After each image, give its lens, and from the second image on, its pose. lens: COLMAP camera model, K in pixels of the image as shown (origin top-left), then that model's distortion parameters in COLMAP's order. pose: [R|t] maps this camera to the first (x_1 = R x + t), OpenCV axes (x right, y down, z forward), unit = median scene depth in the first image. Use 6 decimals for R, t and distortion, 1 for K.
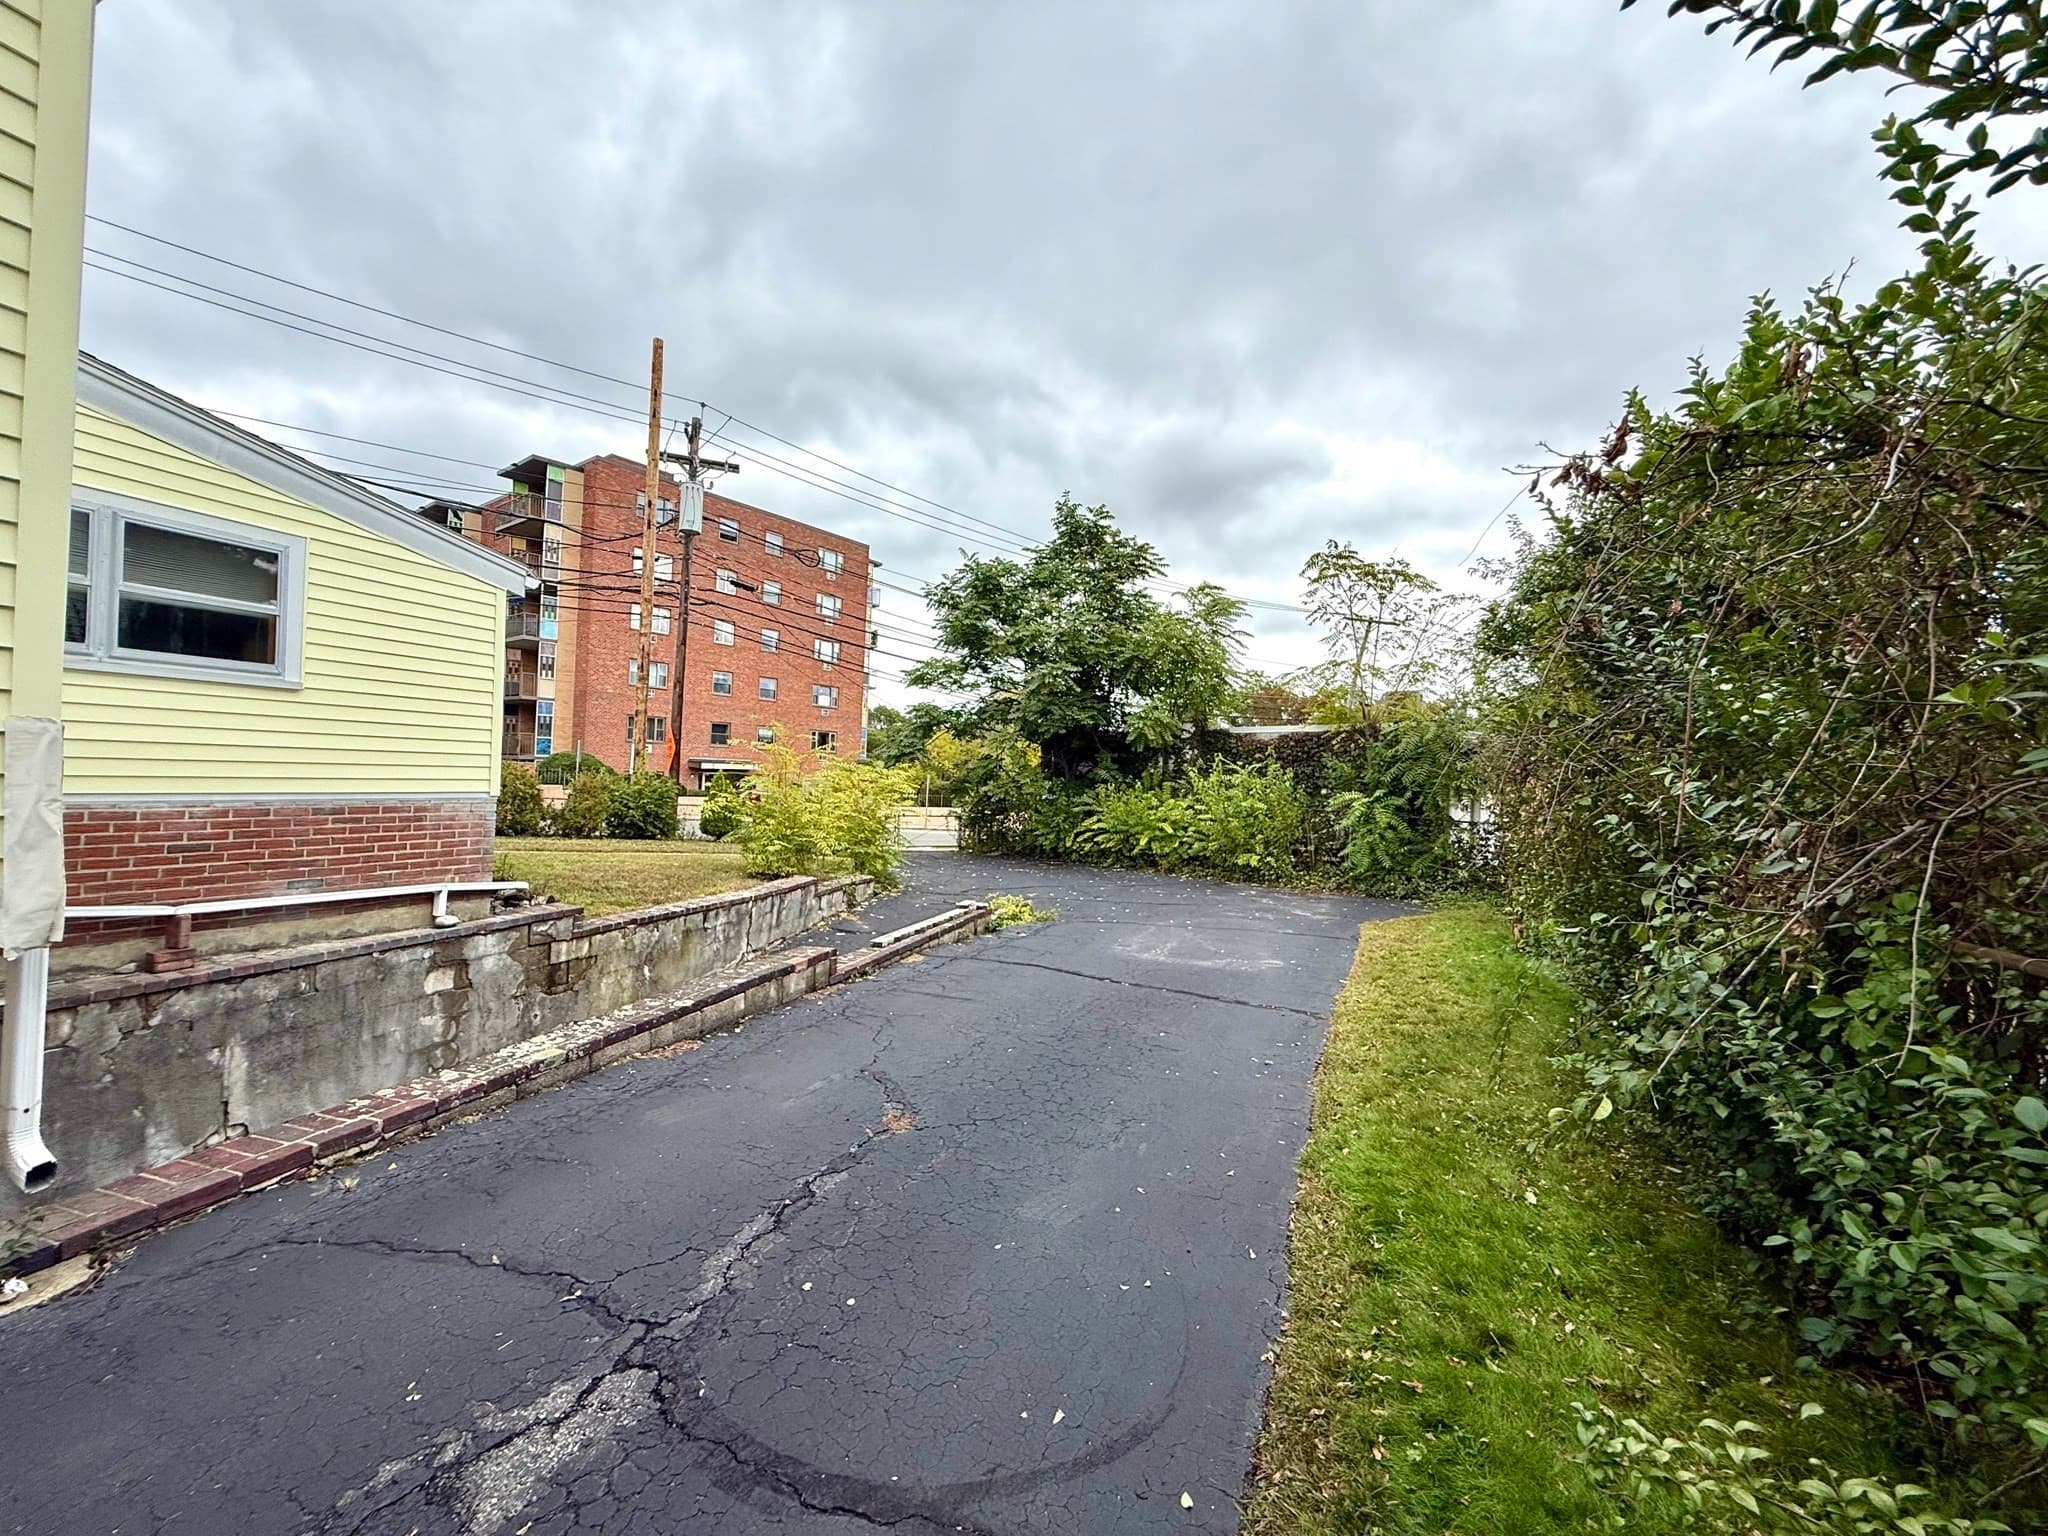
lens RADIAL K [[817.0, 0, 1014.7], [0, 817.0, 764.6], [0, 0, 1]] dist [-0.000300, 0.000594]
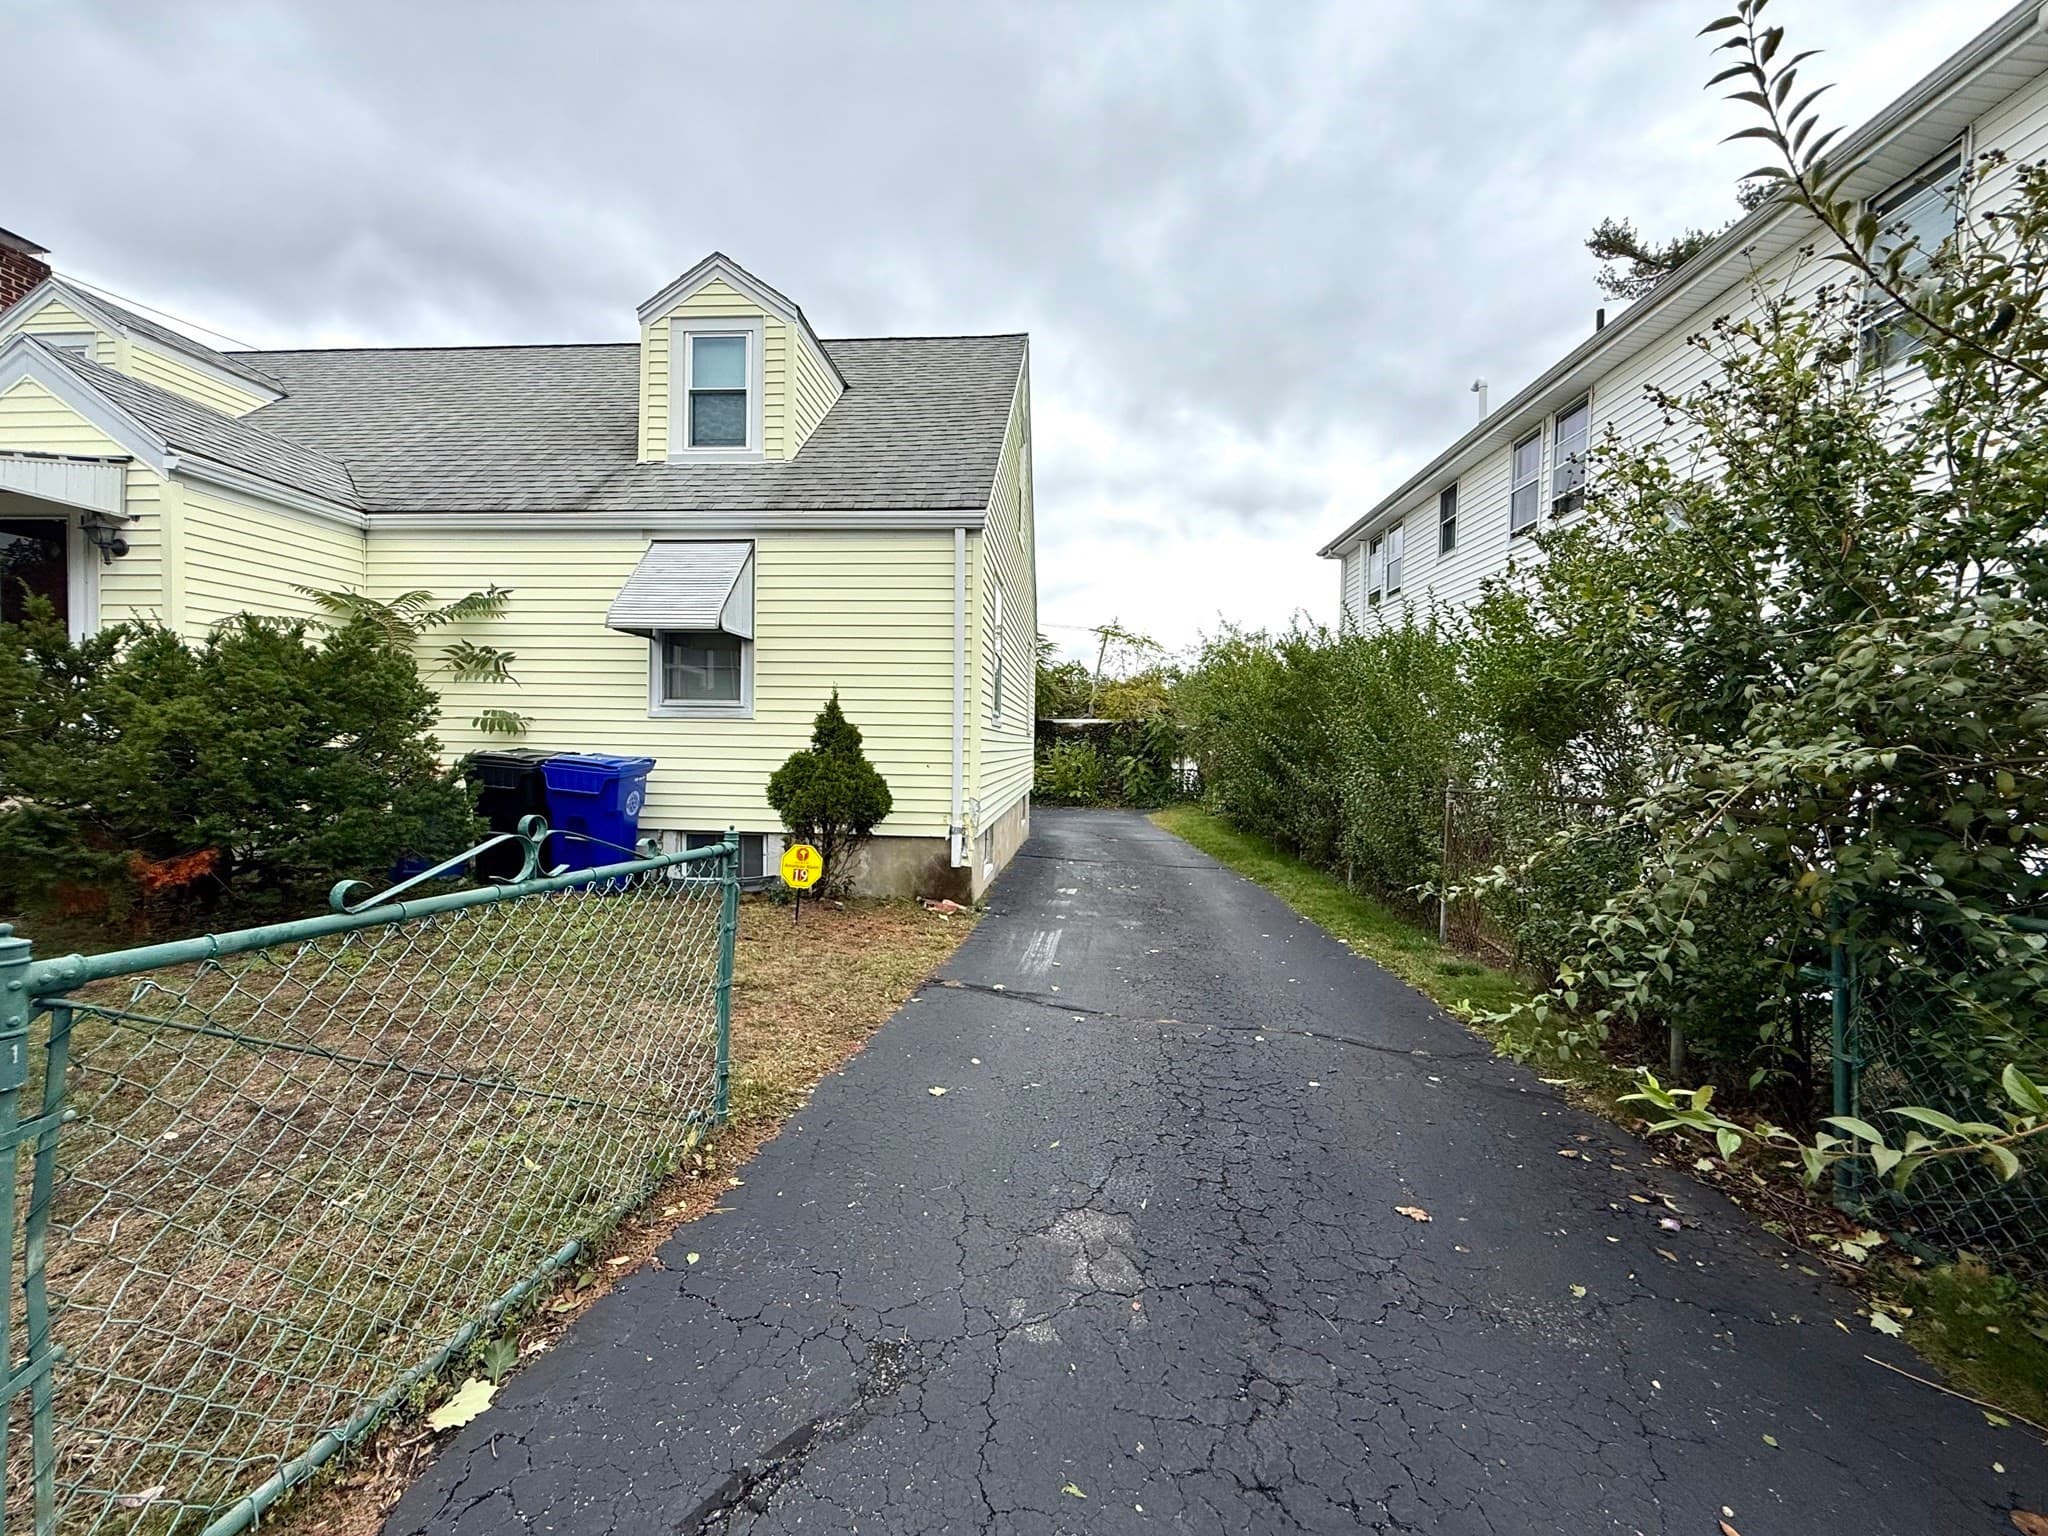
lens RADIAL K [[817.0, 0, 1014.7], [0, 817.0, 764.6], [0, 0, 1]] dist [-0.000300, 0.000594]
pose [[0.947960, -0.028441, 0.317117, -0.428252], [0.014456, 0.998820, 0.046366, -0.037567], [-0.318062, -0.039368, 0.947252, -0.706807]]
